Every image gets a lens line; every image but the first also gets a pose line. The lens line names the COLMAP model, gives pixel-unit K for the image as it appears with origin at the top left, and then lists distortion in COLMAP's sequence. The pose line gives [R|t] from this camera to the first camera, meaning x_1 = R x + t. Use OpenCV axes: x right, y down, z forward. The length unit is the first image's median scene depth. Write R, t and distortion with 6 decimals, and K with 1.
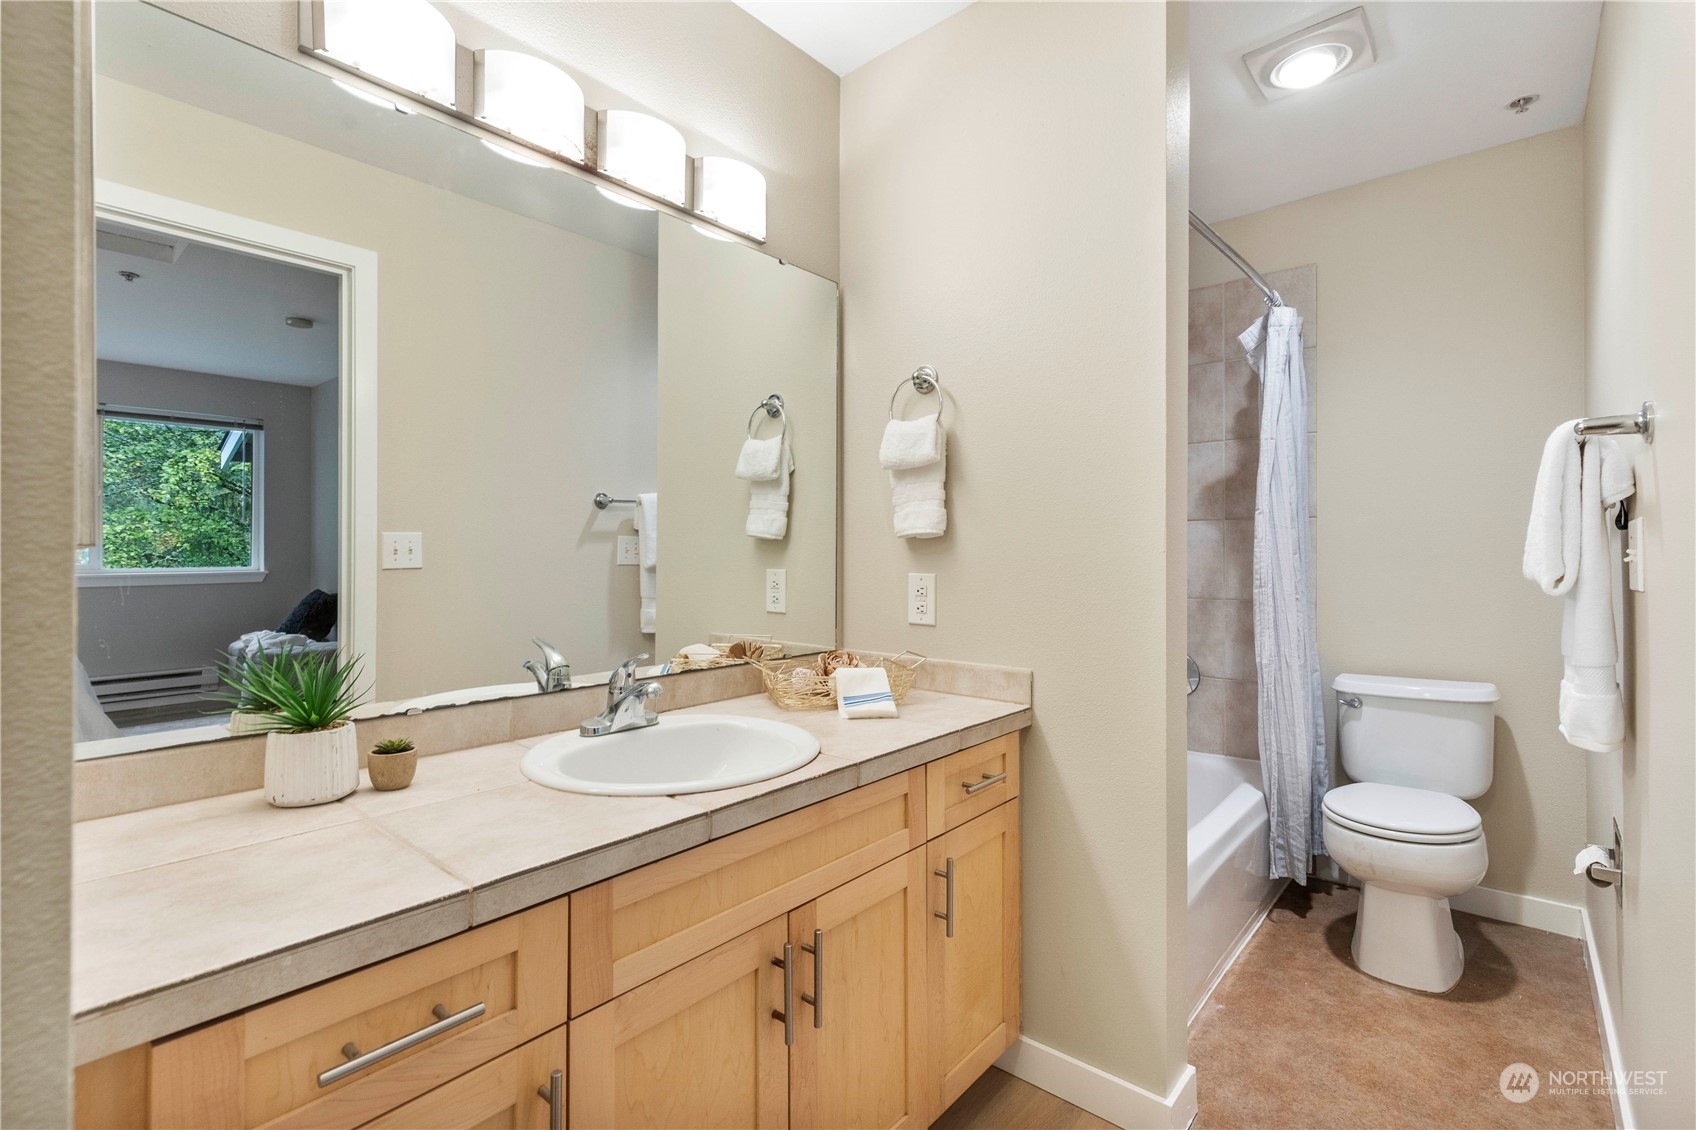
lens RADIAL K [[772.3, 0, 828.2], [0, 772.3, 553.3], [0, 0, 1]] dist [0.001471, -0.000129]
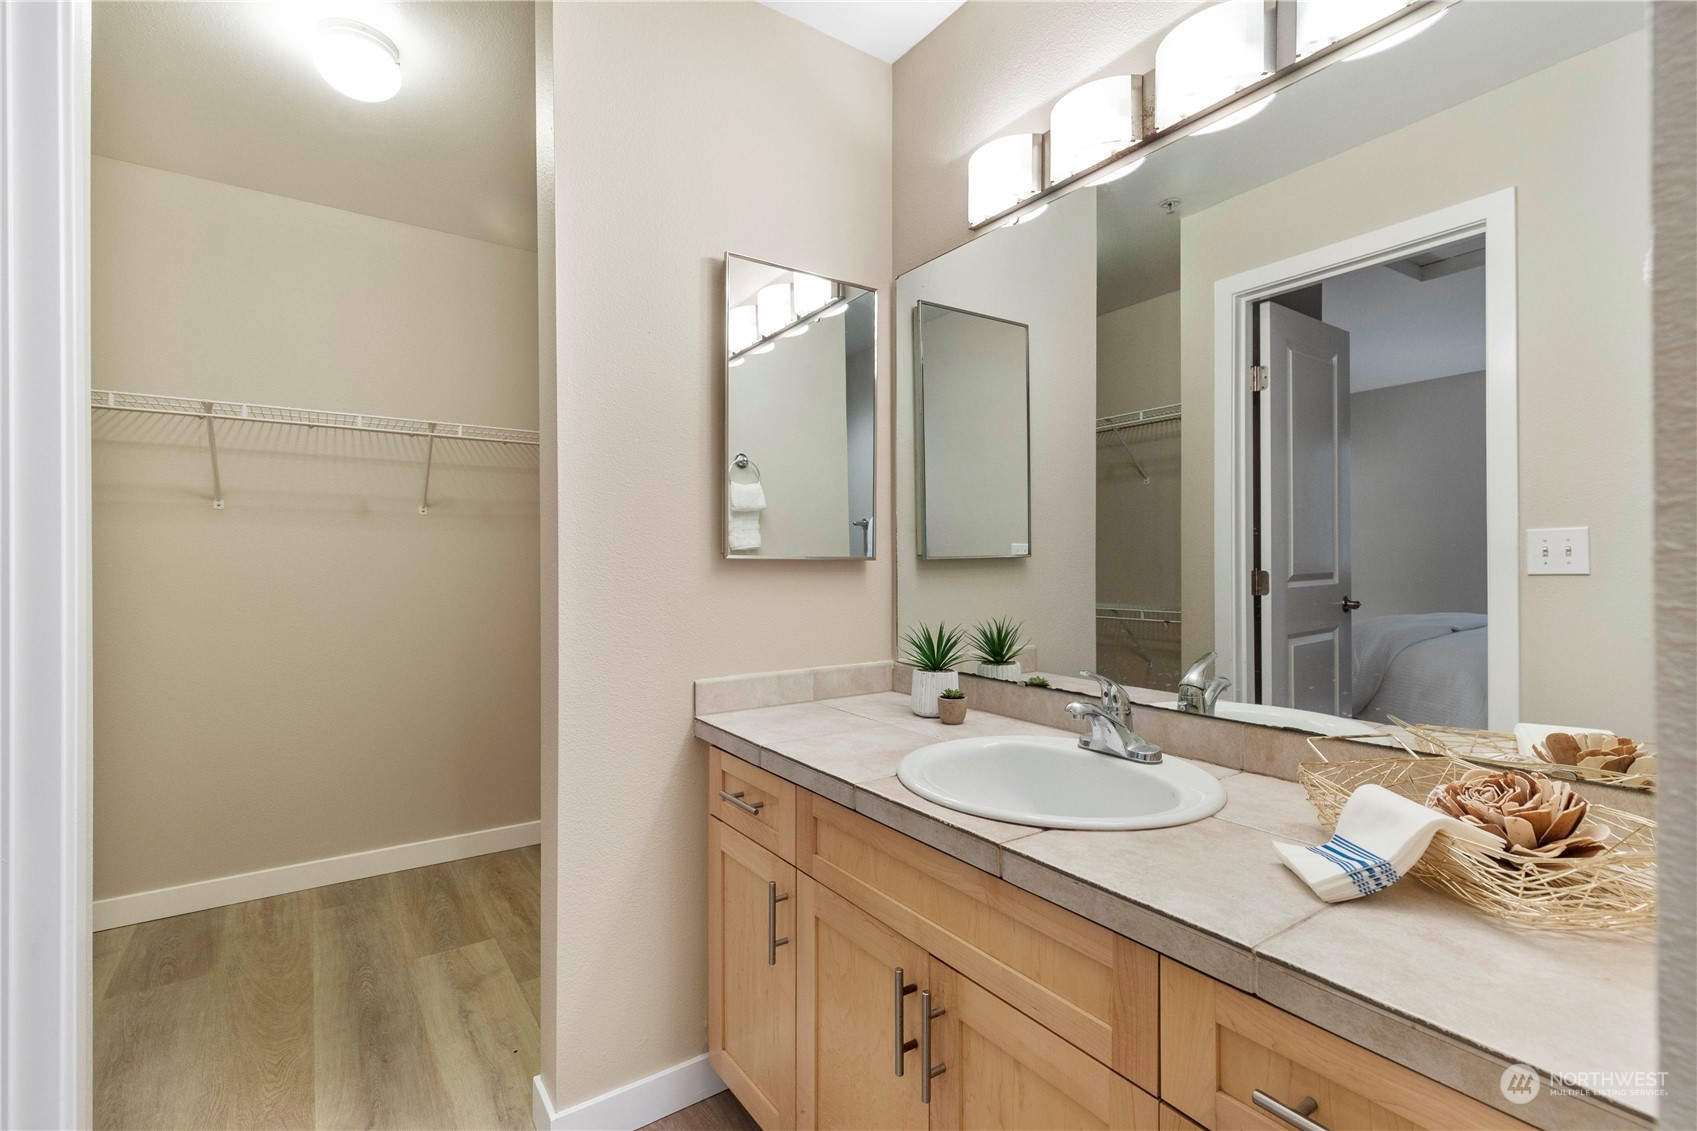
lens RADIAL K [[772.7, 0, 828.7], [0, 772.7, 553.8], [0, 0, 1]] dist [0.001471, -0.000129]
pose [[-0.256860, -0.001352, -0.966448, 0.781851], [0.005672, 0.999980, -0.002906, -0.005947], [0.966432, -0.006229, -0.256847, 1.016206]]
